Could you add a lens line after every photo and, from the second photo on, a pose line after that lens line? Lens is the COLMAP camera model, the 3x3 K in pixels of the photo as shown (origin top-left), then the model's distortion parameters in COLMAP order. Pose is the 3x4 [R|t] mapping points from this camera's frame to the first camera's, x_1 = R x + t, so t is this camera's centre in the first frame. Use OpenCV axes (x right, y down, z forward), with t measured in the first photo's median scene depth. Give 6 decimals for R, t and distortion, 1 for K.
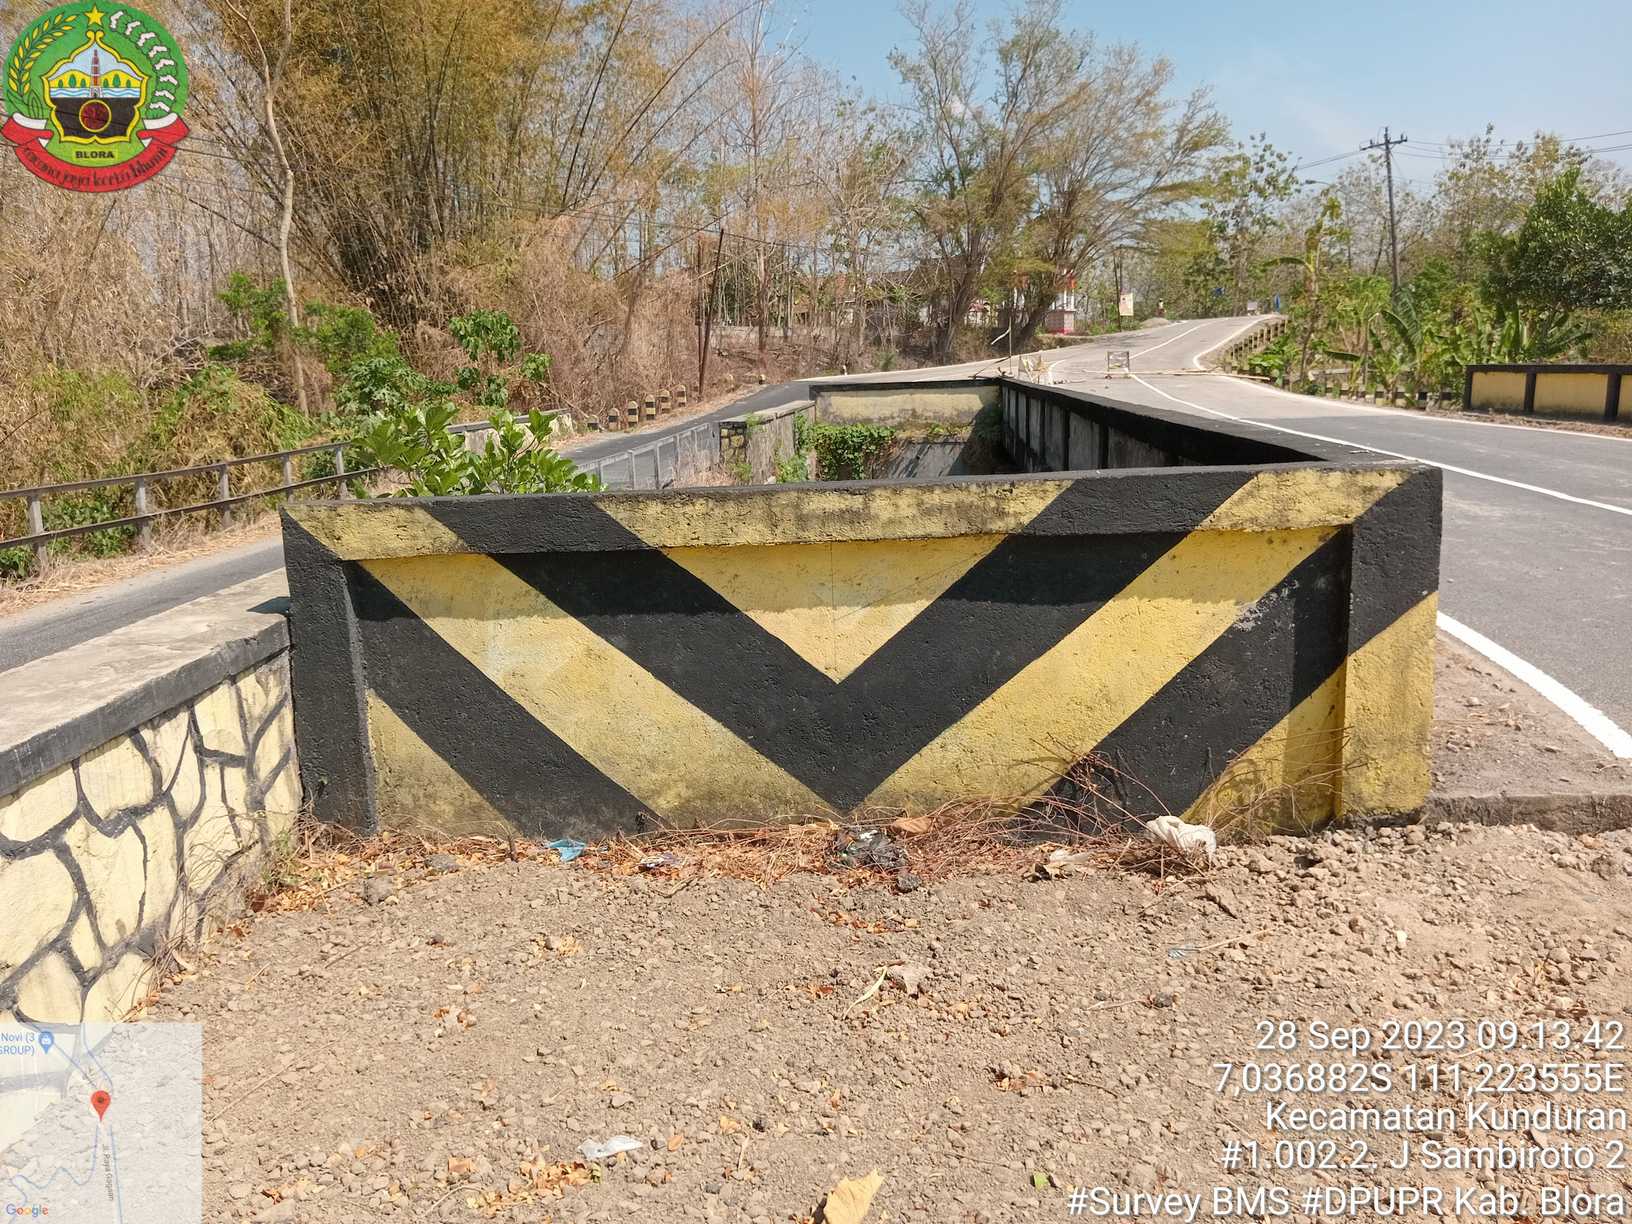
lens RADIAL K [[1225.6, 0, 817.0], [0, 1225.6, 604.1], [0, 0, 1]] dist [0.077932, -0.131295]
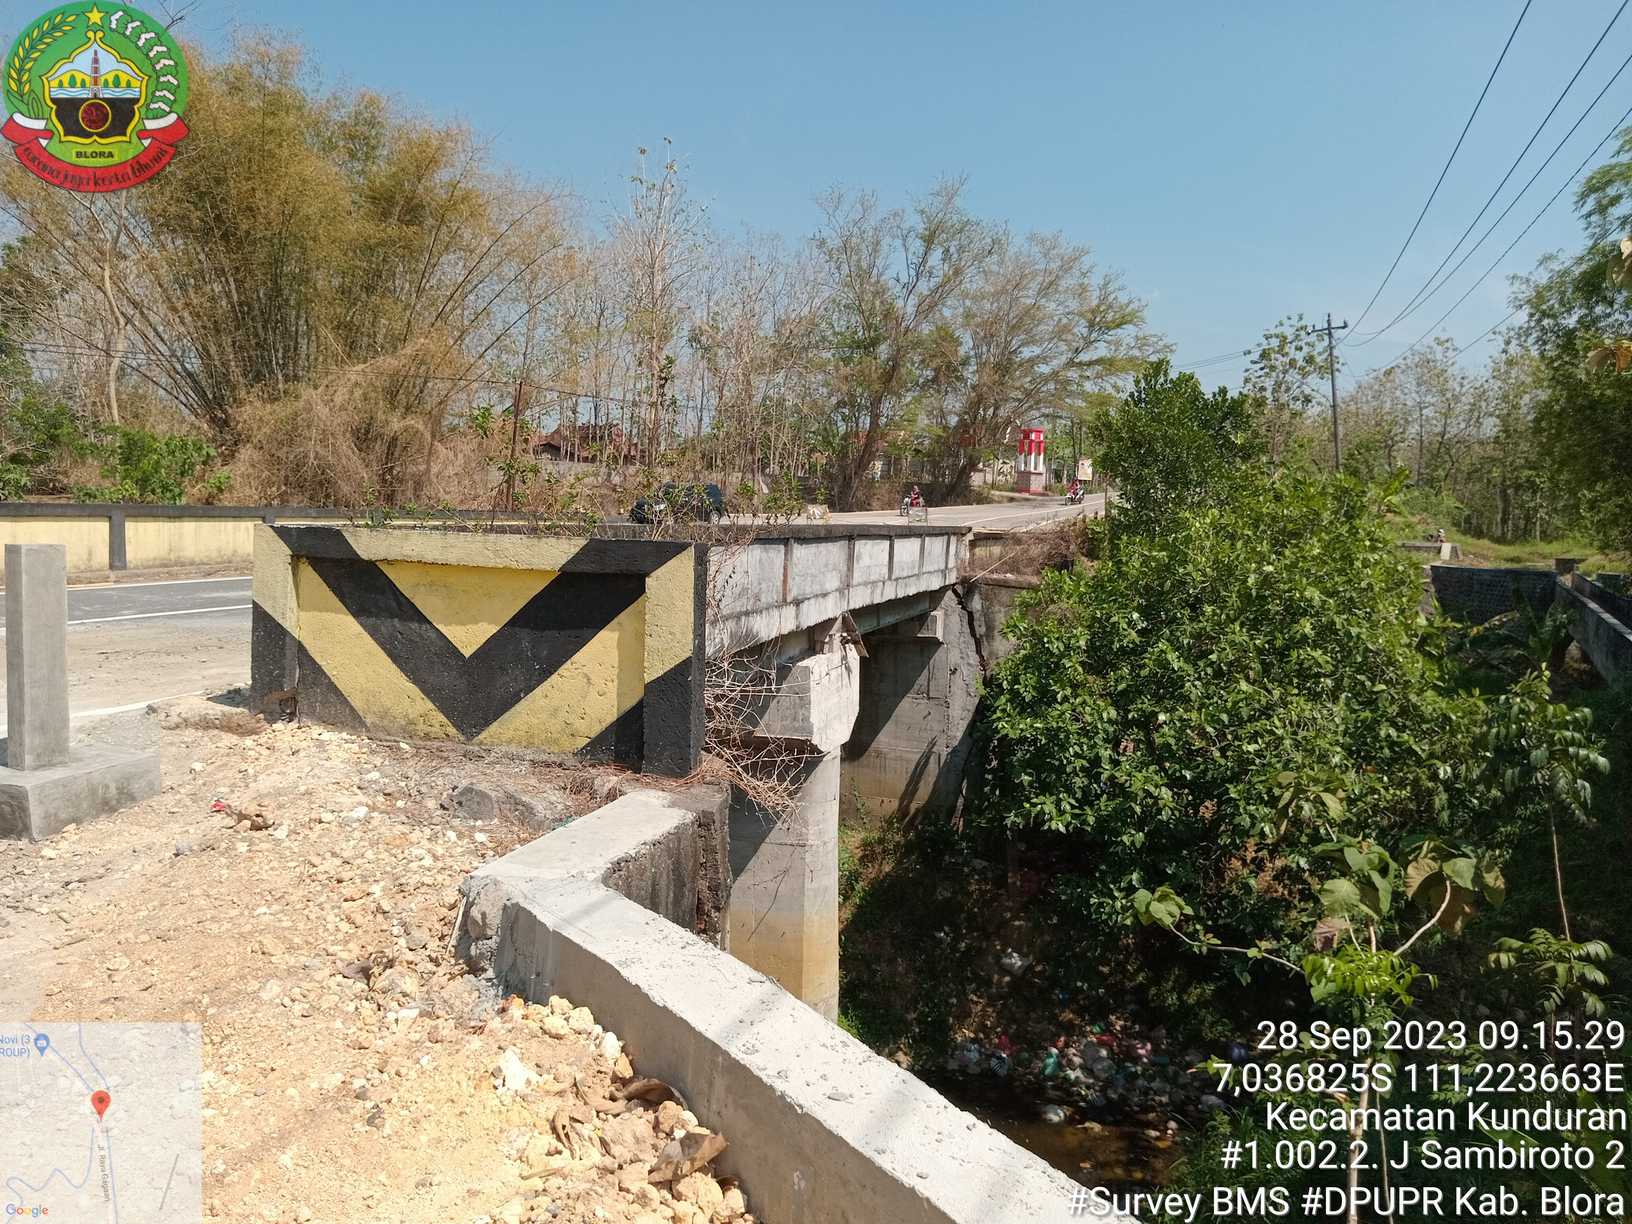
lens RADIAL K [[1230.2, 0, 809.8], [0, 1230.2, 629.4], [0, 0, 1]] dist [0.072650, -0.157841]
pose [[0.983877, 0.075596, -0.162082, 0.536598], [-0.090844, 0.991896, -0.088819, 0.014641], [0.154055, 0.102111, 0.982772, -0.127528]]
